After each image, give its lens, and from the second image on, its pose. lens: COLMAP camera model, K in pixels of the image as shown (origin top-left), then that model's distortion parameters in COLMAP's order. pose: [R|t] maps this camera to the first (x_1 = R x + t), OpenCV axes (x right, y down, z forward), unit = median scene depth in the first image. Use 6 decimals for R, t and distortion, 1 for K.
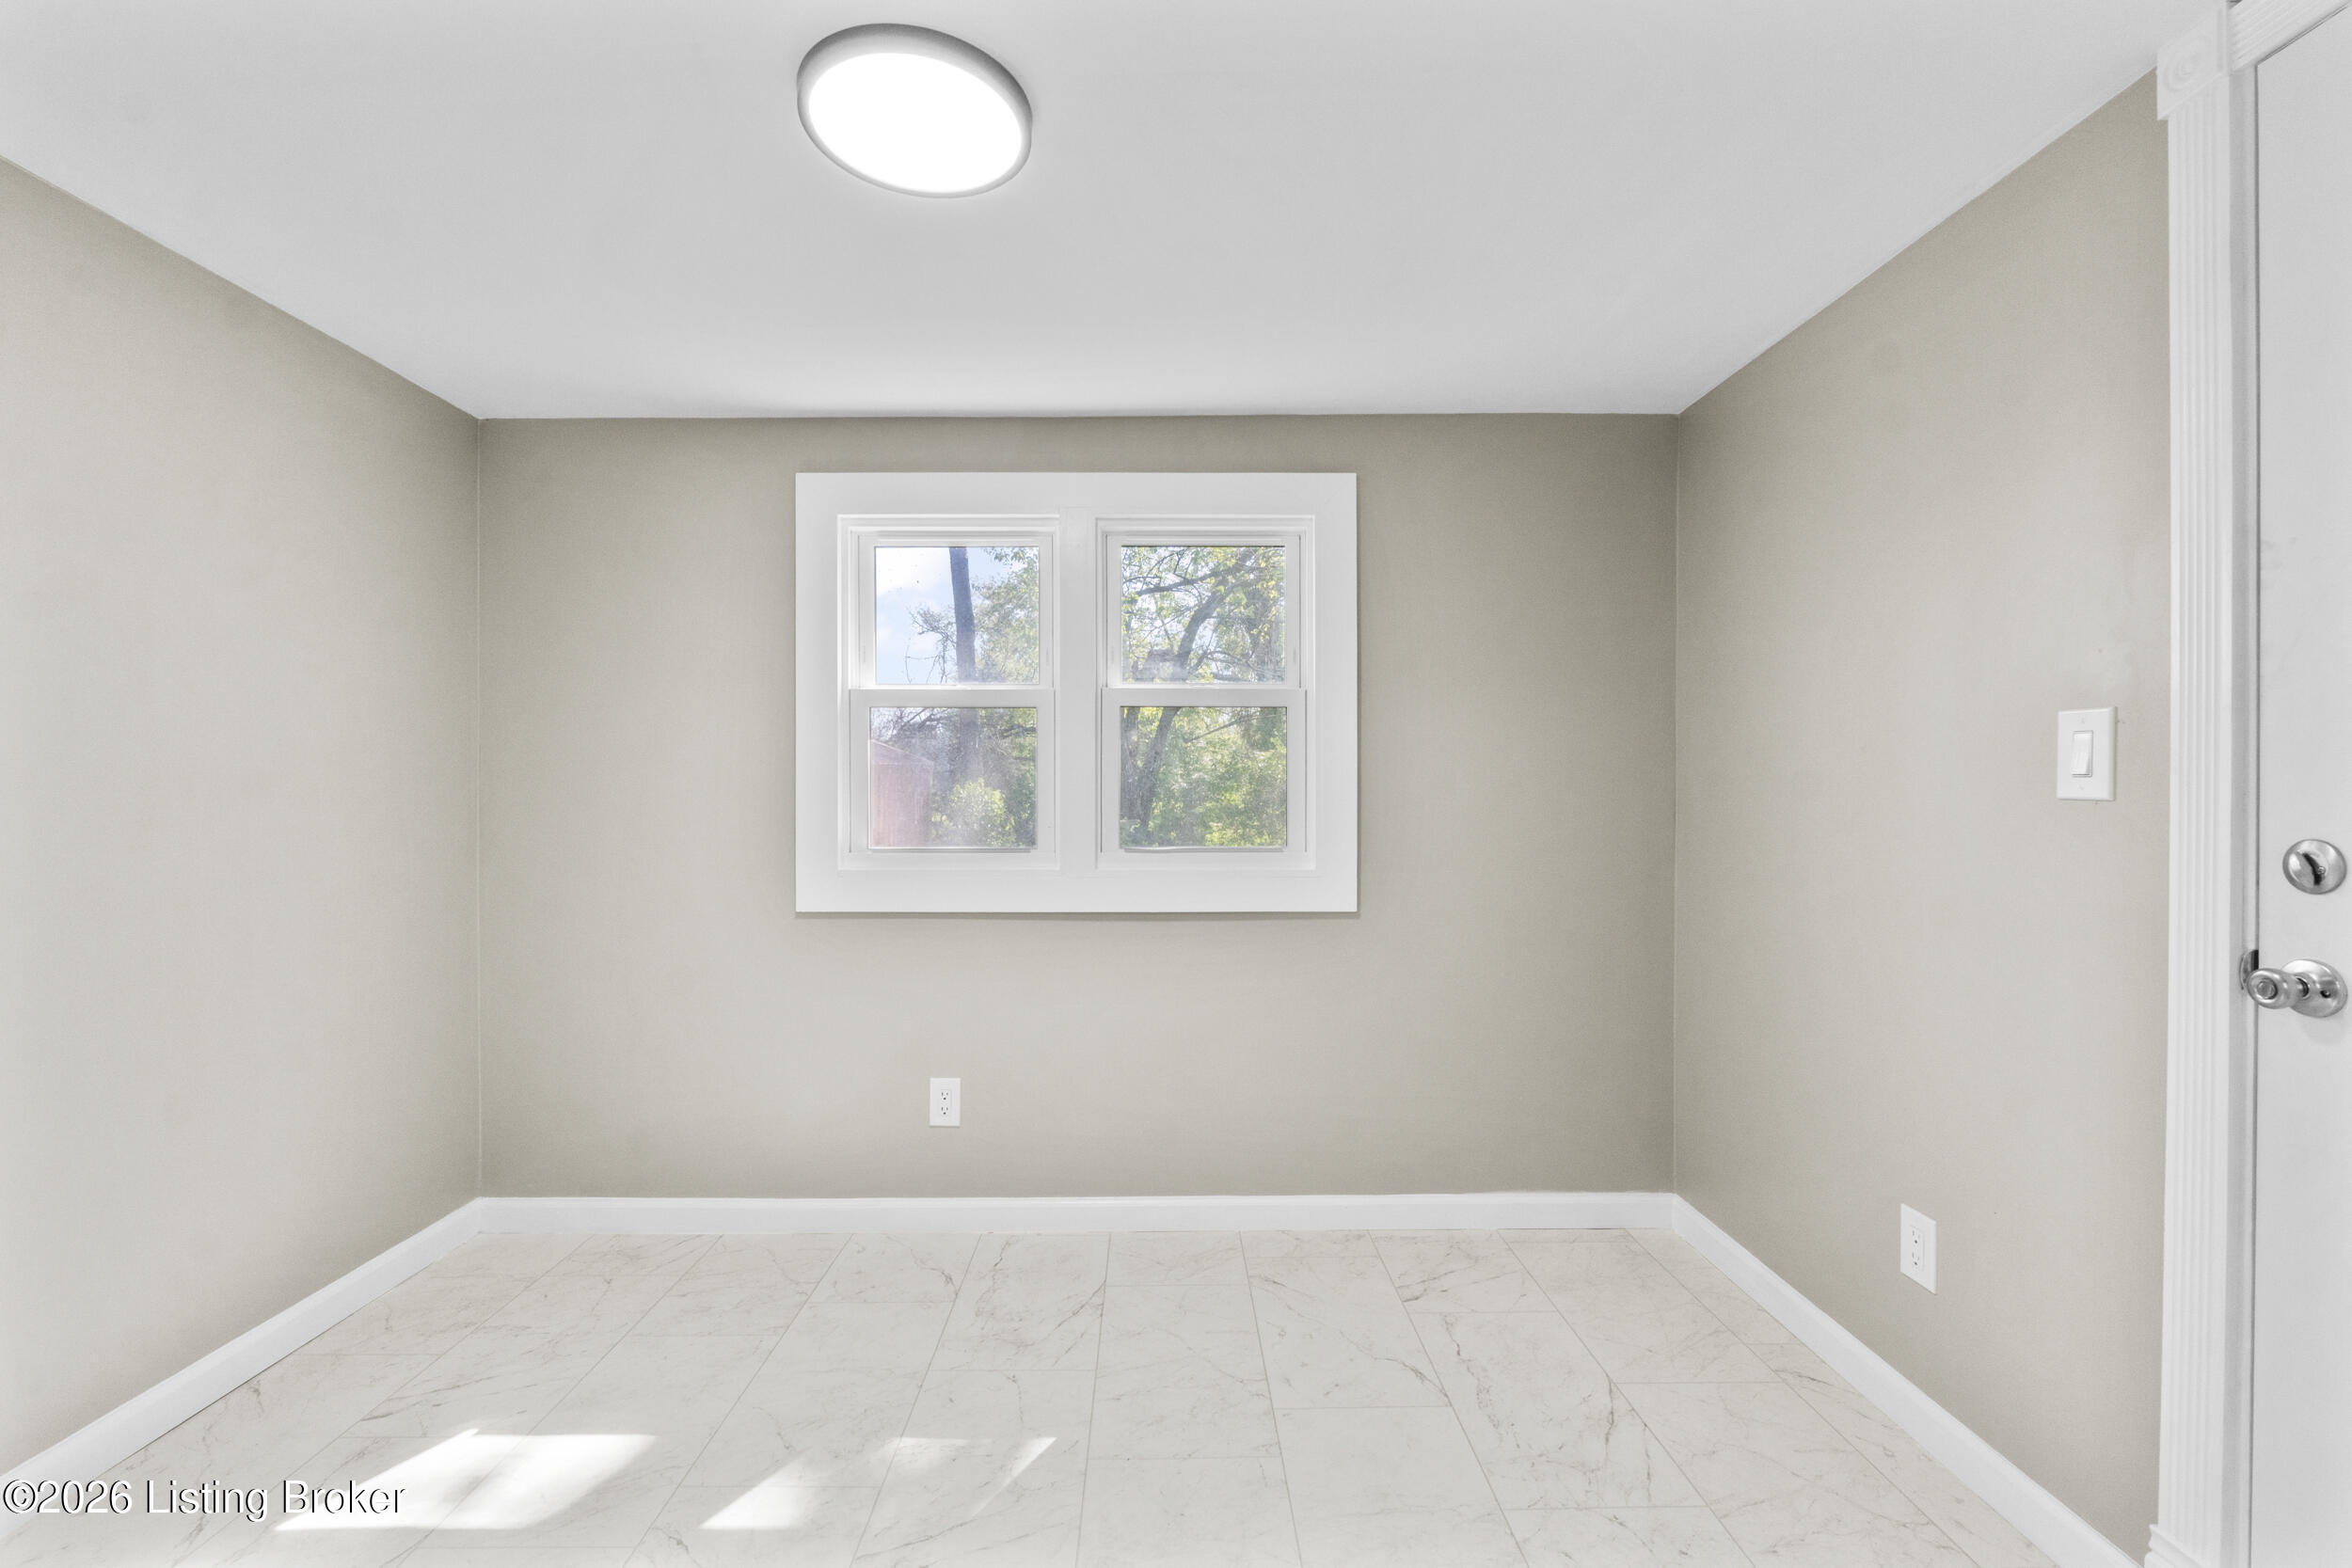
lens RADIAL K [[1028.1, 0, 1139.1], [0, 1028.1, 775.2], [0, 0, 1]] dist [-0.009755, -0.000174]
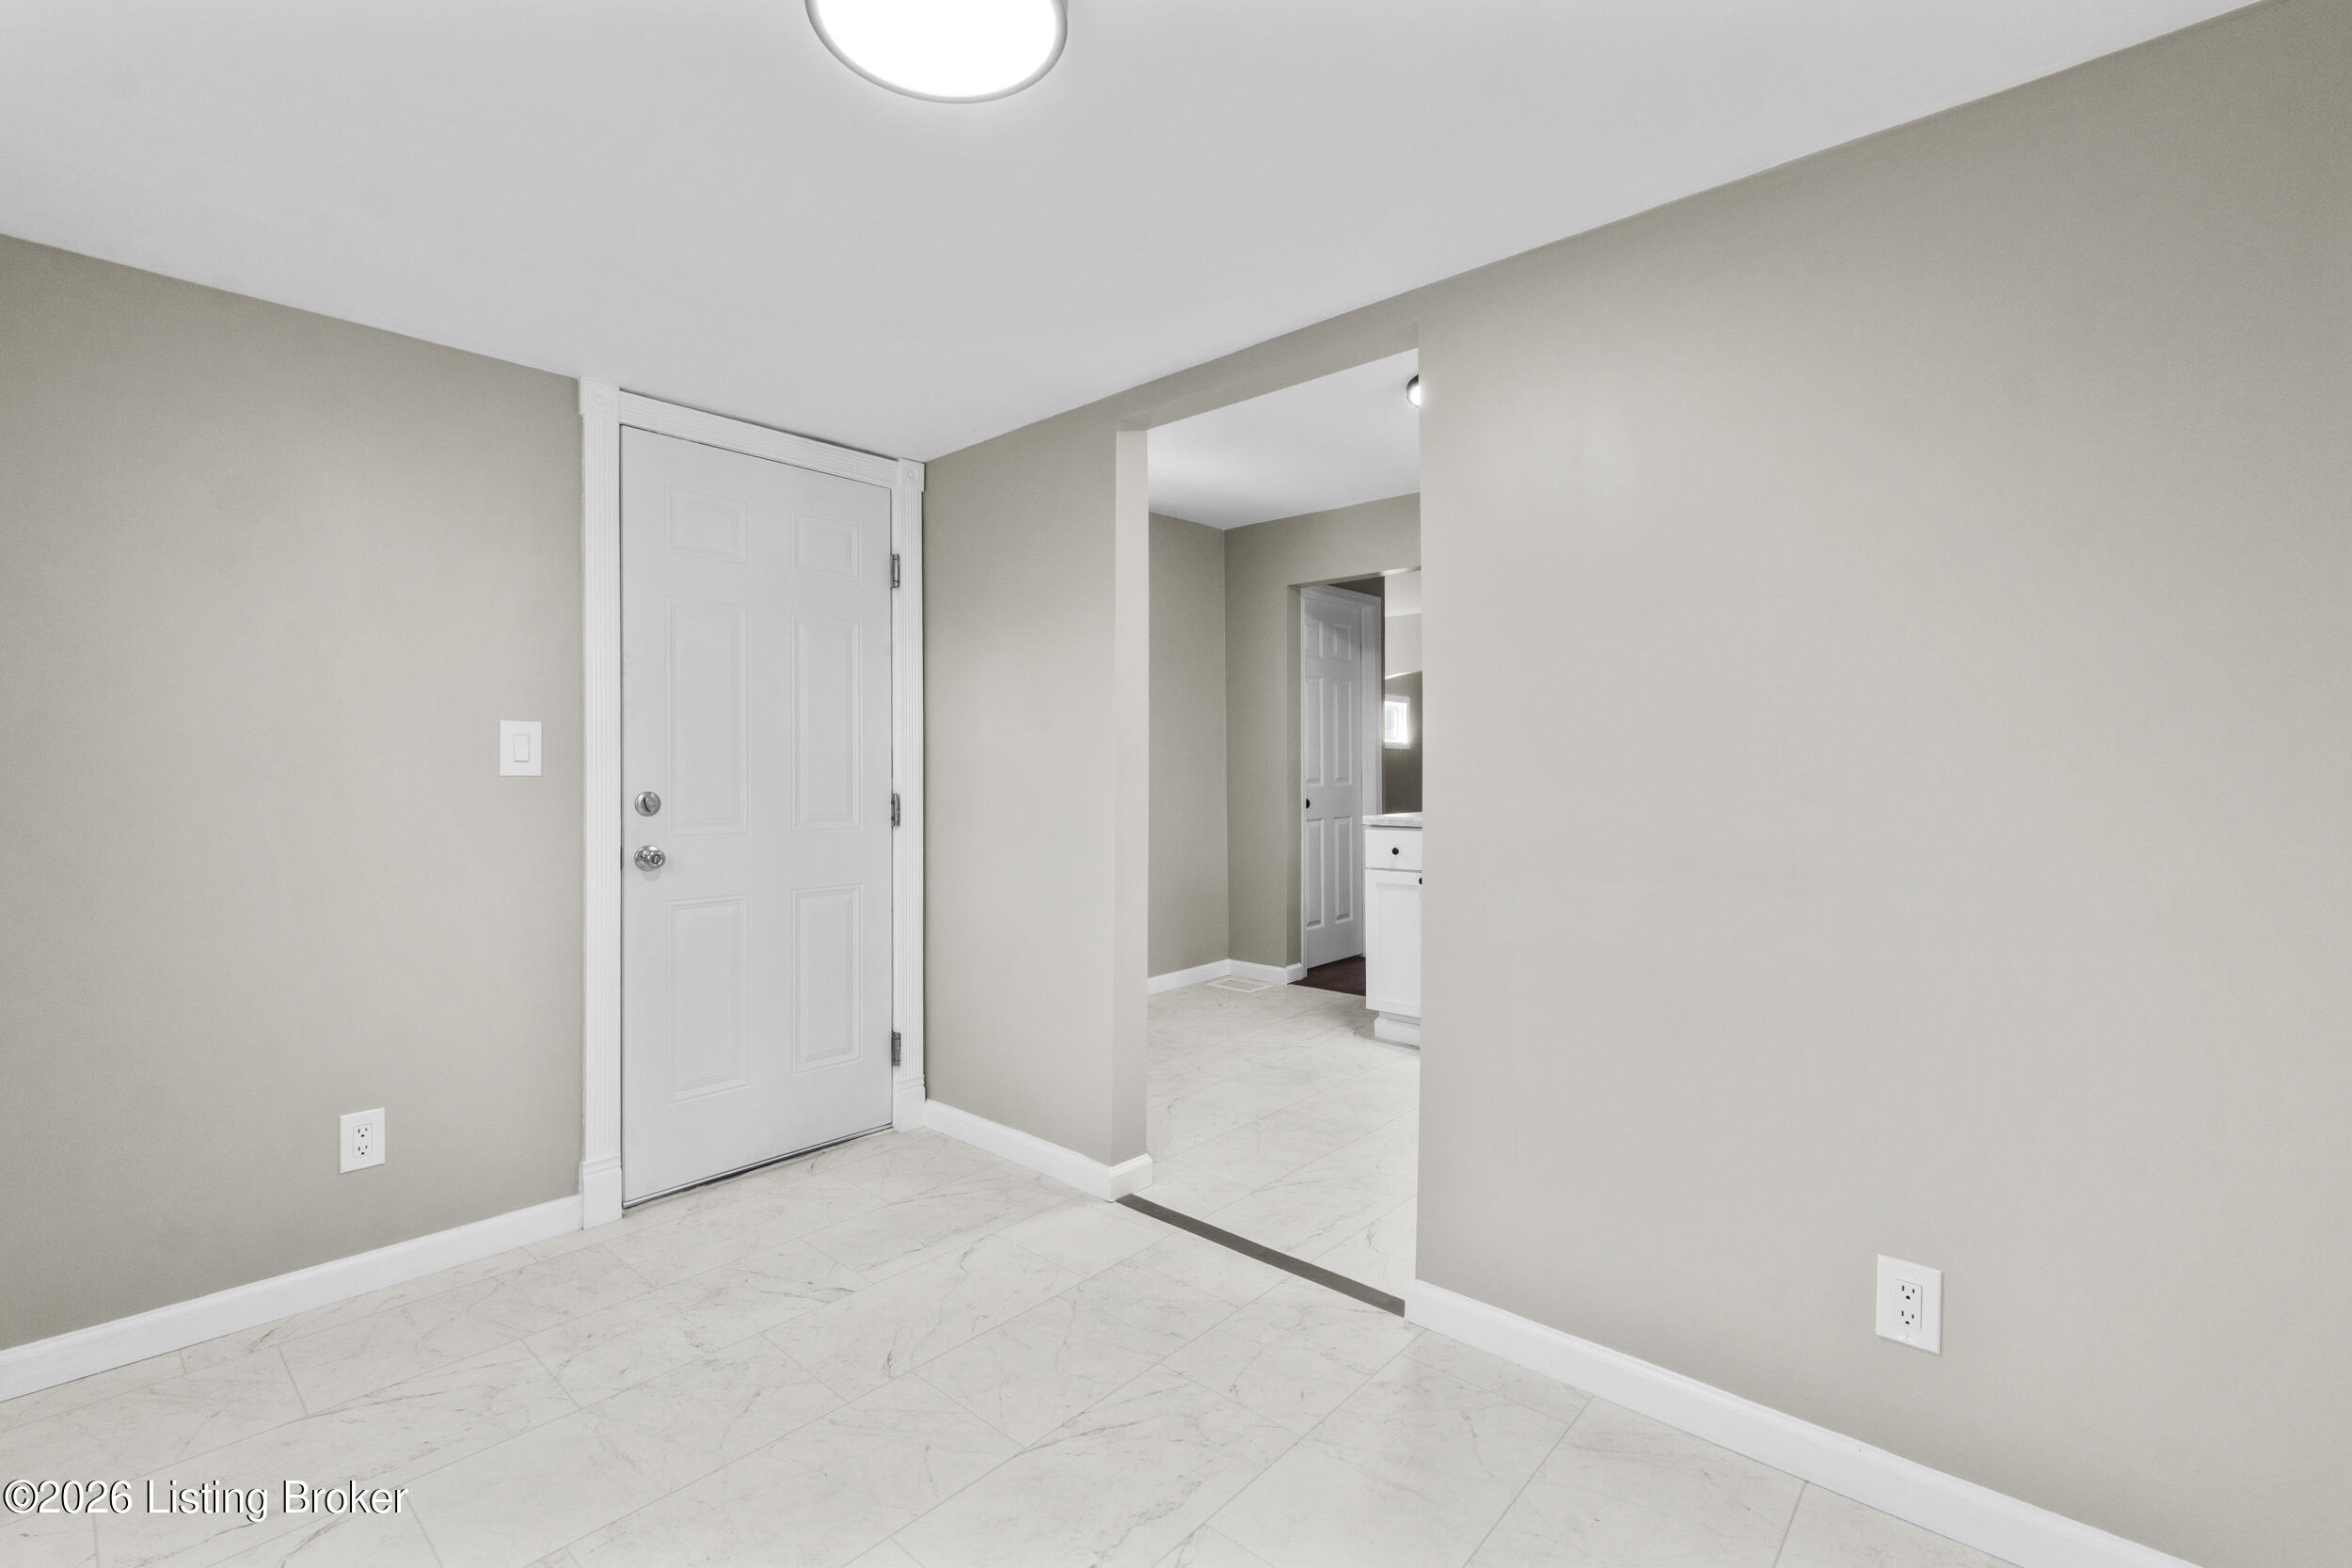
lens RADIAL K [[995.3, 0, 1168.6], [0, 995.3, 784.6], [0, 0, 1]] dist [-0.004061, -0.000675]
pose [[-0.750303, -0.009650, 0.661023, -0.923064], [-0.000863, 0.999907, 0.013618, 0.014484], [-0.661093, 0.009648, -0.750242, 1.501391]]
